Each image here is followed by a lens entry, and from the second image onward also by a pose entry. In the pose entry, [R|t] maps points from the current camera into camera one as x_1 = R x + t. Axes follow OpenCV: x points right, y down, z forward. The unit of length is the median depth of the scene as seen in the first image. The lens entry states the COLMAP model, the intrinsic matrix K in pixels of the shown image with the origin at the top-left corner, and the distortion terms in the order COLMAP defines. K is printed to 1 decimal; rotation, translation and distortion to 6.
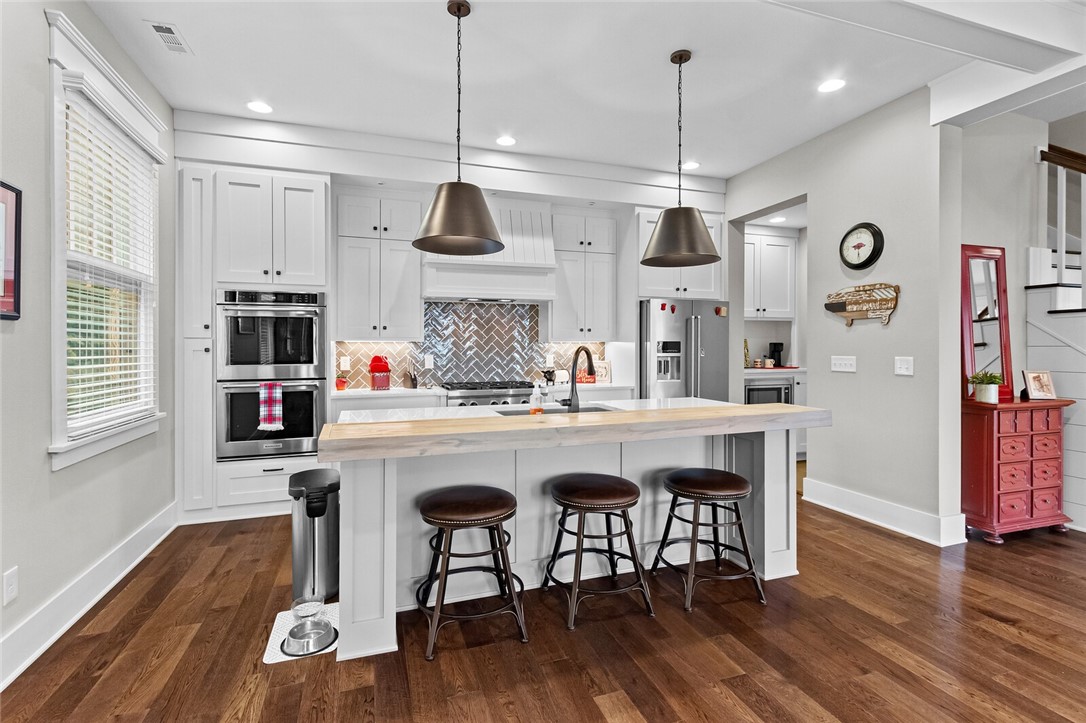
lens RADIAL K [[499.1, 0, 541.1], [0, 499.1, 345.3], [0, 0, 1]] dist [0.000380, -0.000003]
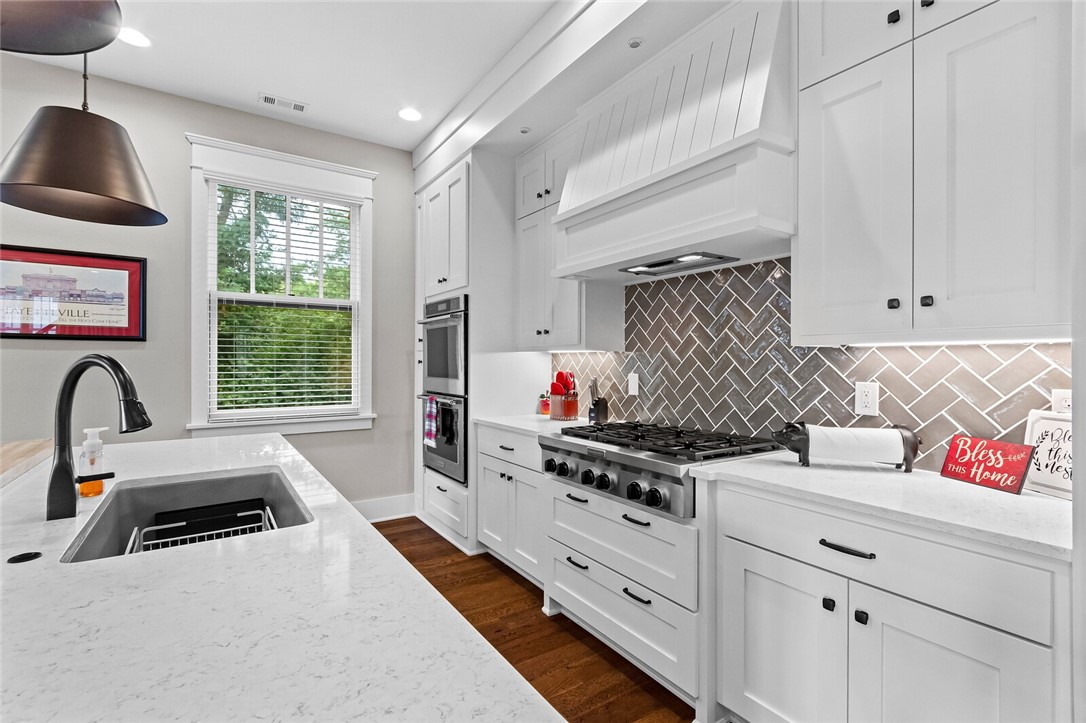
lens RADIAL K [[495.6, 0, 543.0], [0, 495.6, 361.5], [0, 0, 1]] dist [-0.000186, 0.000179]
pose [[0.251939, 0.004290, -0.967734, 0.434211], [0.000251, 0.999990, 0.004498, 0.003792], [0.967743, -0.001376, 0.251935, 0.977865]]
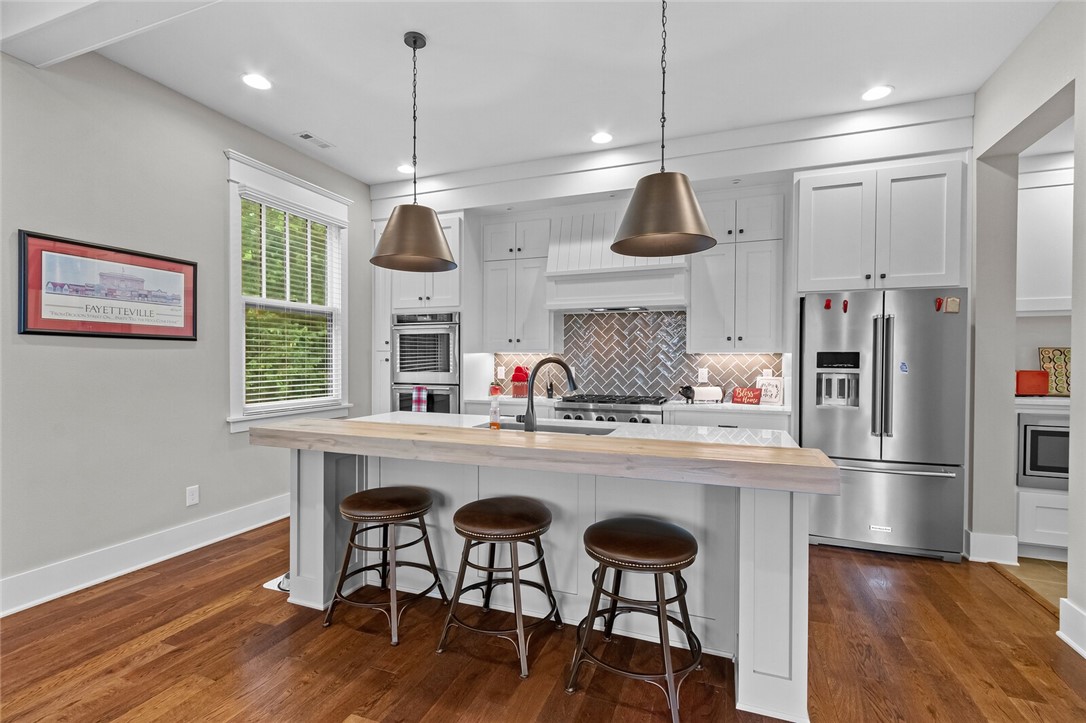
lens RADIAL K [[495.6, 0, 543.0], [0, 495.6, 361.5], [0, 0, 1]] dist [-0.000186, 0.000179]
pose [[0.768608, 0.007737, -0.639673, 0.499971], [-0.002470, 0.999955, 0.009128, 0.000347], [0.639715, -0.005436, 0.768593, 0.243611]]
